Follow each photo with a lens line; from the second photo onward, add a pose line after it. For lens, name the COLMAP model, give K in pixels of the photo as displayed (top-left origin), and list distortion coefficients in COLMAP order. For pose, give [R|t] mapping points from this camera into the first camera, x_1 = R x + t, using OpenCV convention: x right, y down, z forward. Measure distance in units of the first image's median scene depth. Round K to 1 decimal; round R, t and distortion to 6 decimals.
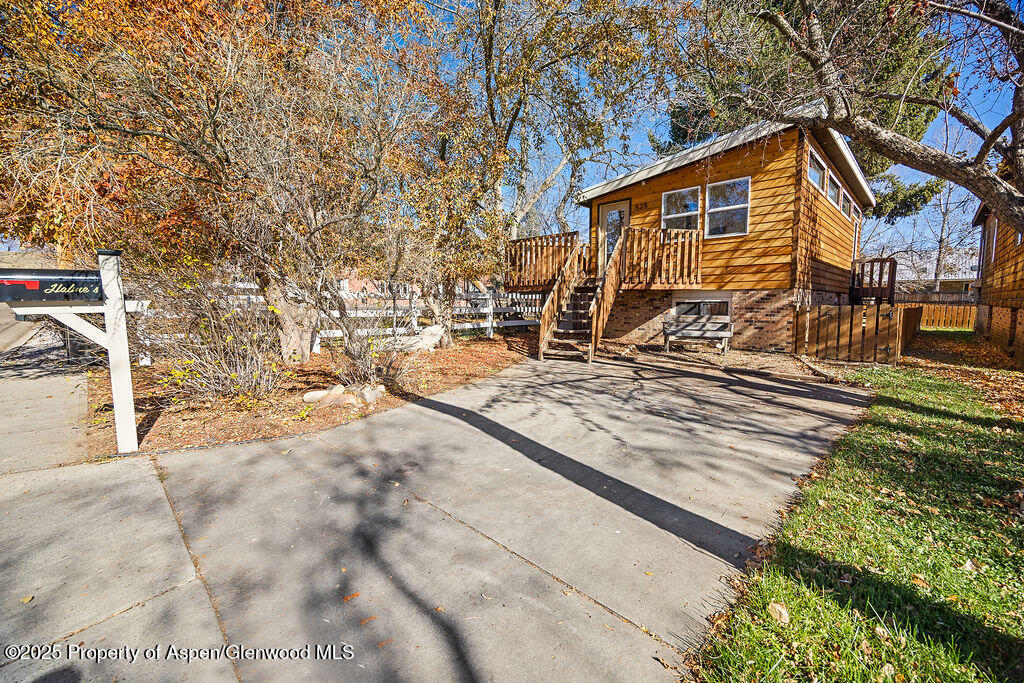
lens RADIAL K [[425.5, 0, 506.7], [0, 425.5, 340.5], [0, 0, 1]] dist [0.000909, -0.000130]
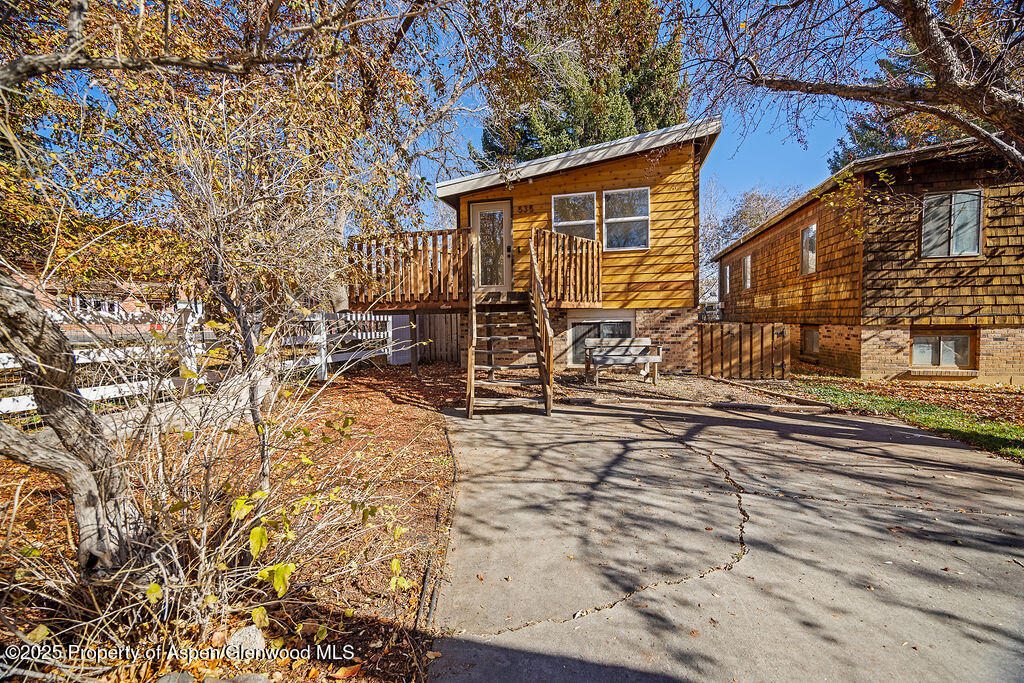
lens RADIAL K [[425.5, 0, 519.5], [0, 425.5, 338.8], [0, 0, 1]] dist [0.000909, -0.000130]
pose [[0.855219, -0.033340, 0.517194, -0.152593], [0.060434, 0.997536, -0.035627, -0.037011], [-0.514732, 0.061725, 0.855126, 0.351229]]
